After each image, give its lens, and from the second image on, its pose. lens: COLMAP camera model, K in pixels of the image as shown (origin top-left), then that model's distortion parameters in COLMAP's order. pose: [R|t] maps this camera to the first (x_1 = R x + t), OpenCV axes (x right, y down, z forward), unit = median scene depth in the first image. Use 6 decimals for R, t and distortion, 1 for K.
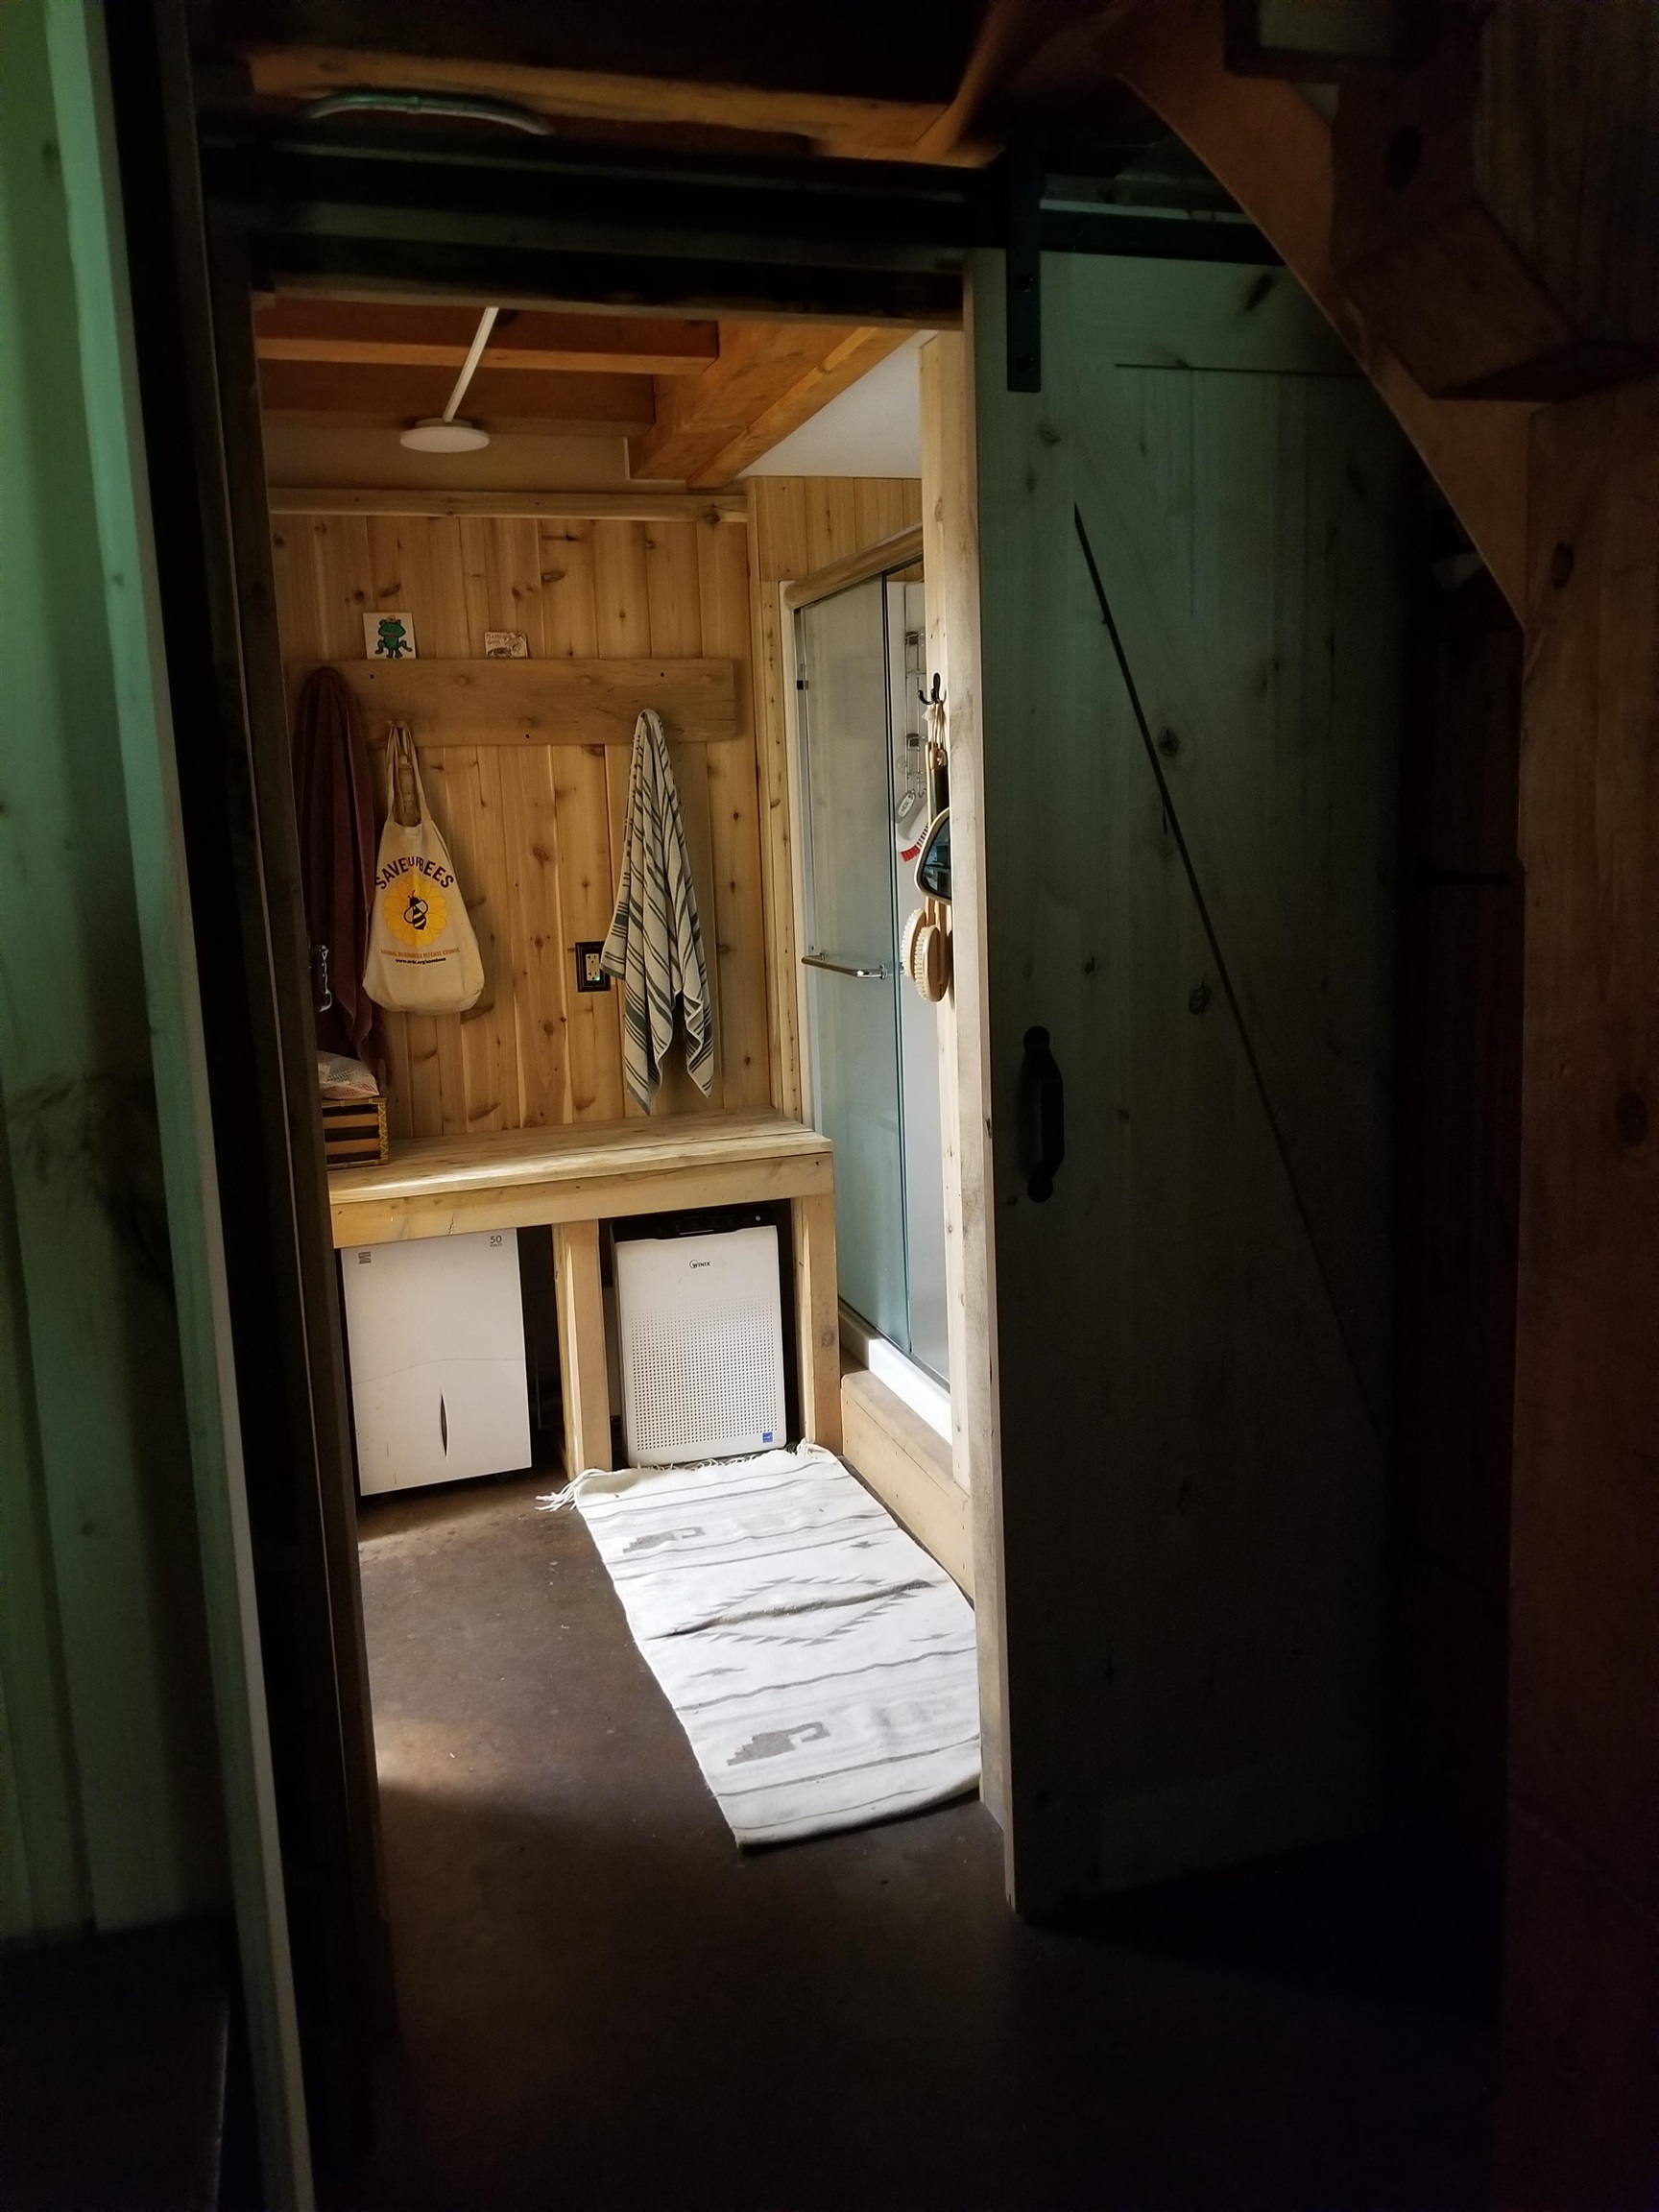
lens RADIAL K [[1674.4, 0, 828.3], [0, 1674.4, 1065.0], [0, 0, 1]] dist [0.085608, -0.162793]
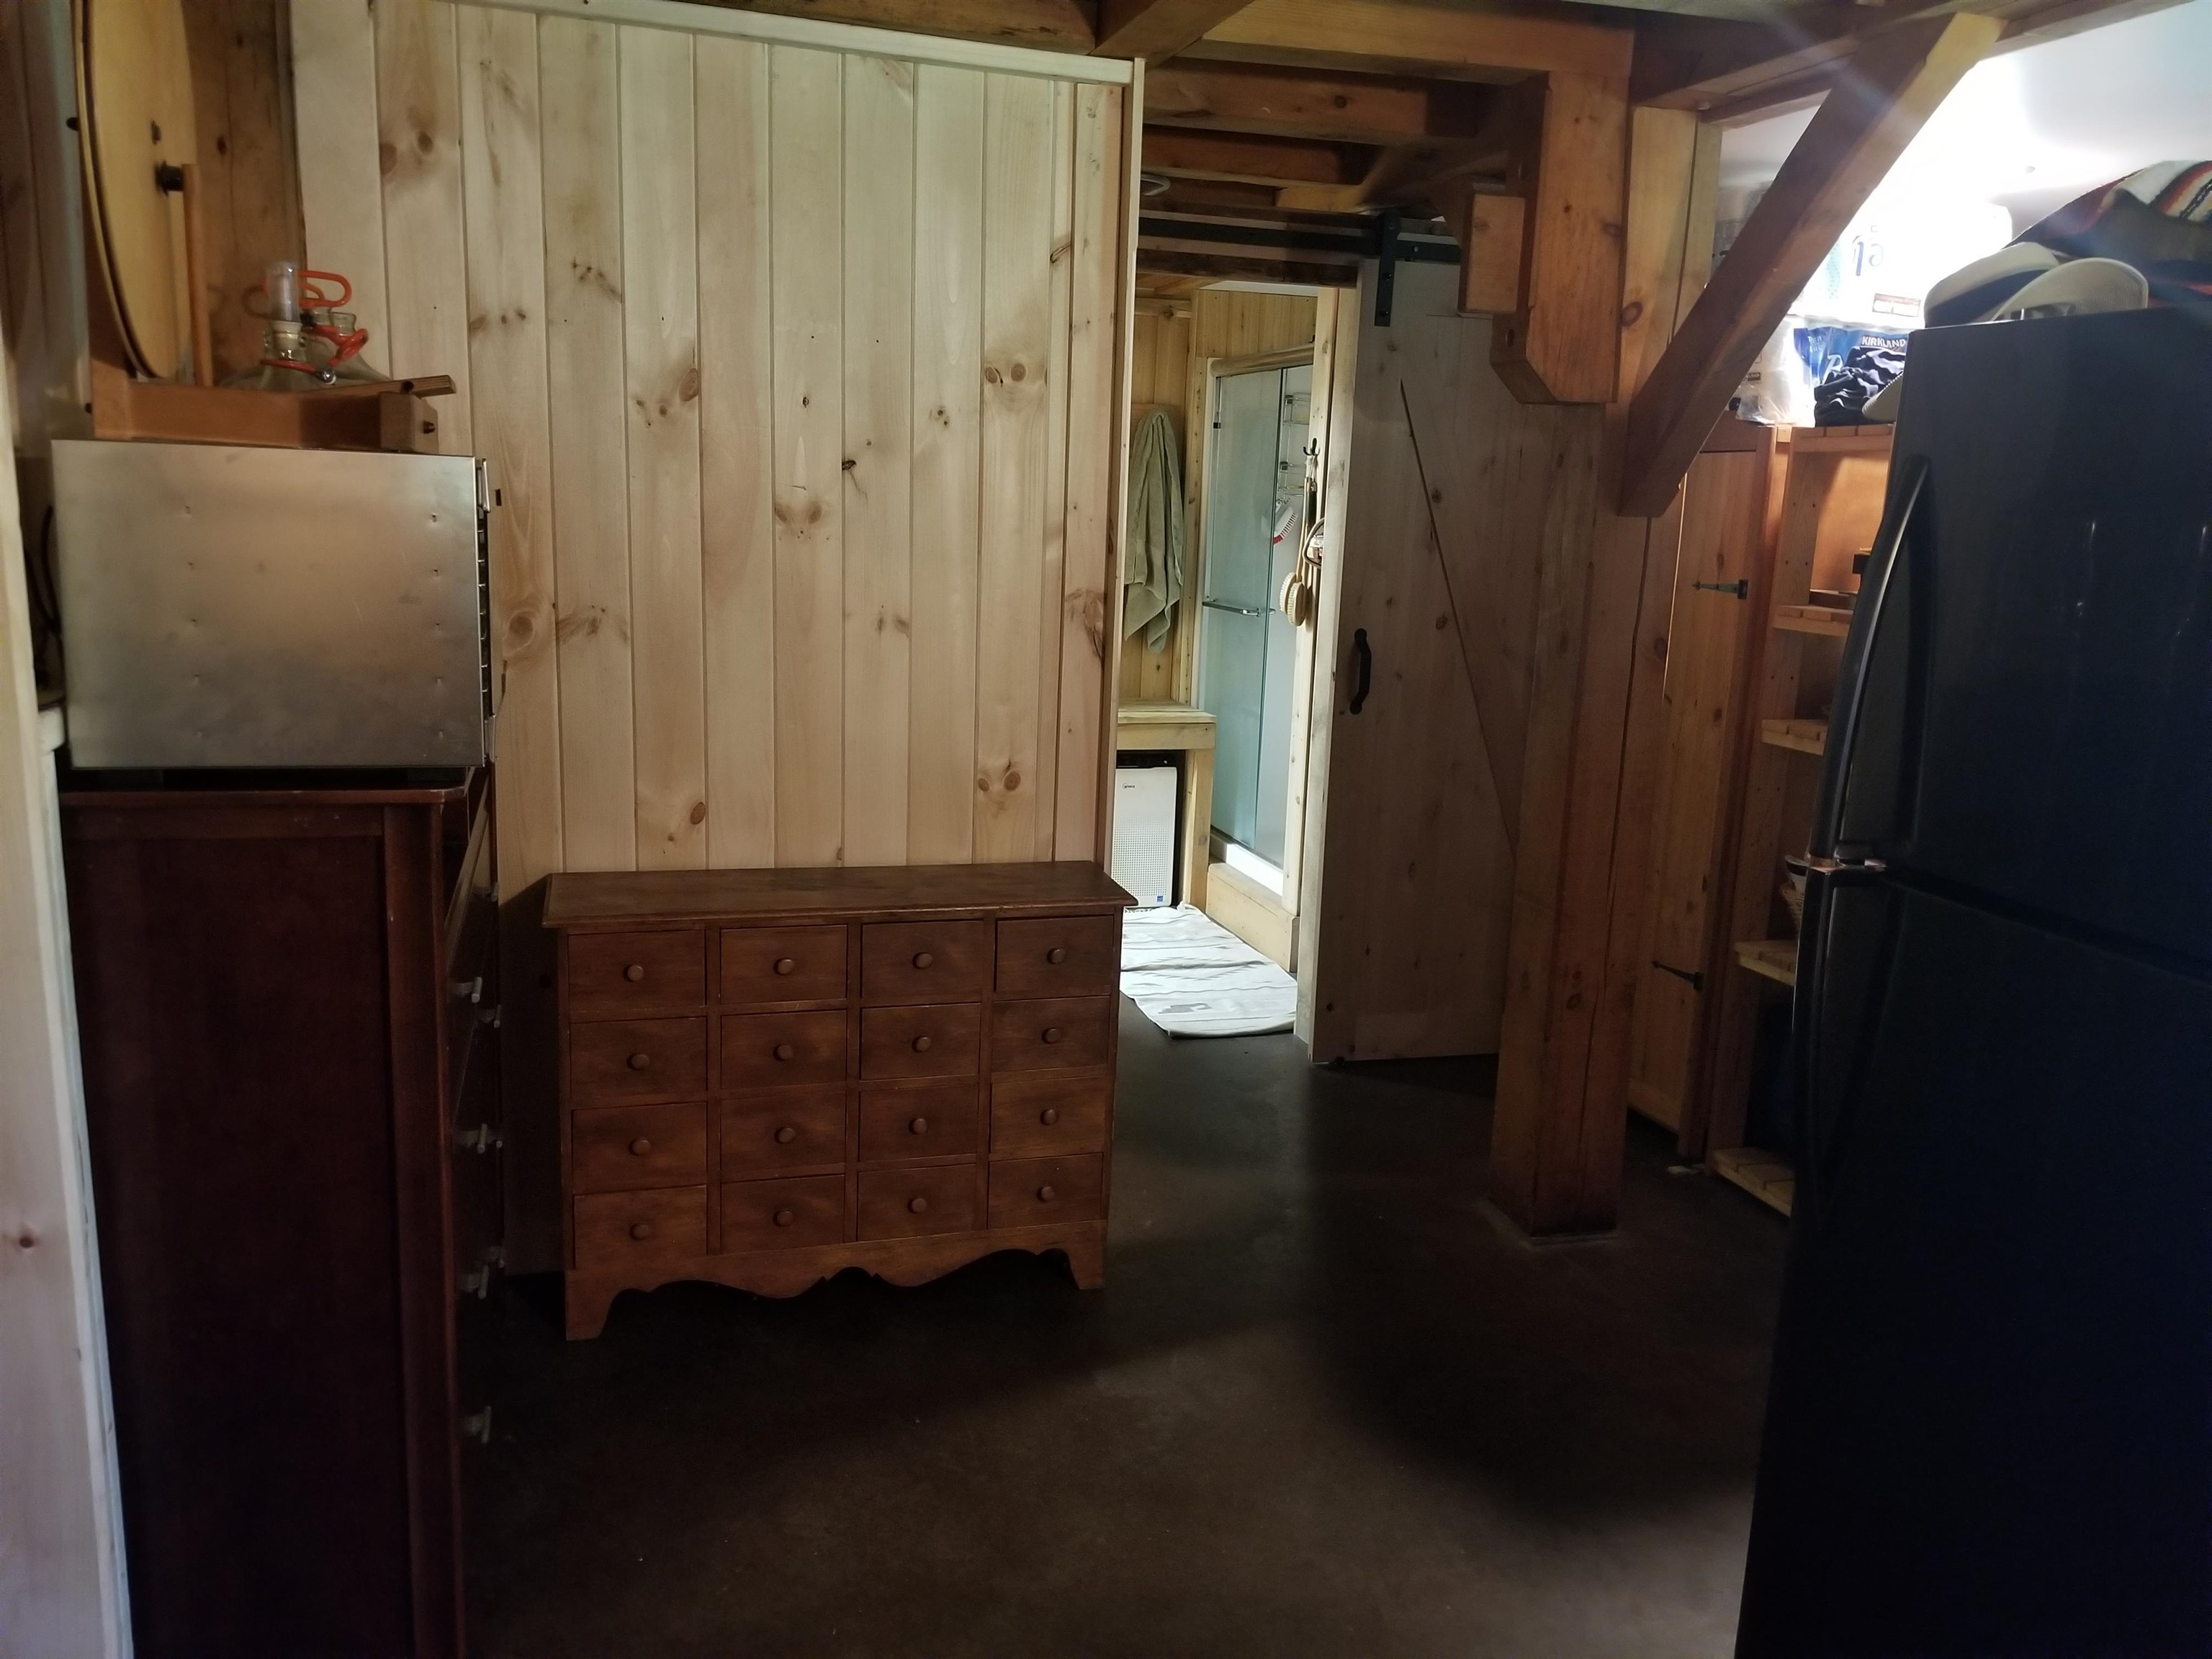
lens RADIAL K [[1674.4, 0, 1073.3], [0, 1674.4, 830.4], [0, 0, 1]] dist [0.085608, -0.162793]
pose [[0.996858, 0.077295, -0.017293, -0.111335], [-0.076308, 0.995732, 0.051916, 0.091986], [0.021232, -0.050434, 0.998502, -0.696003]]
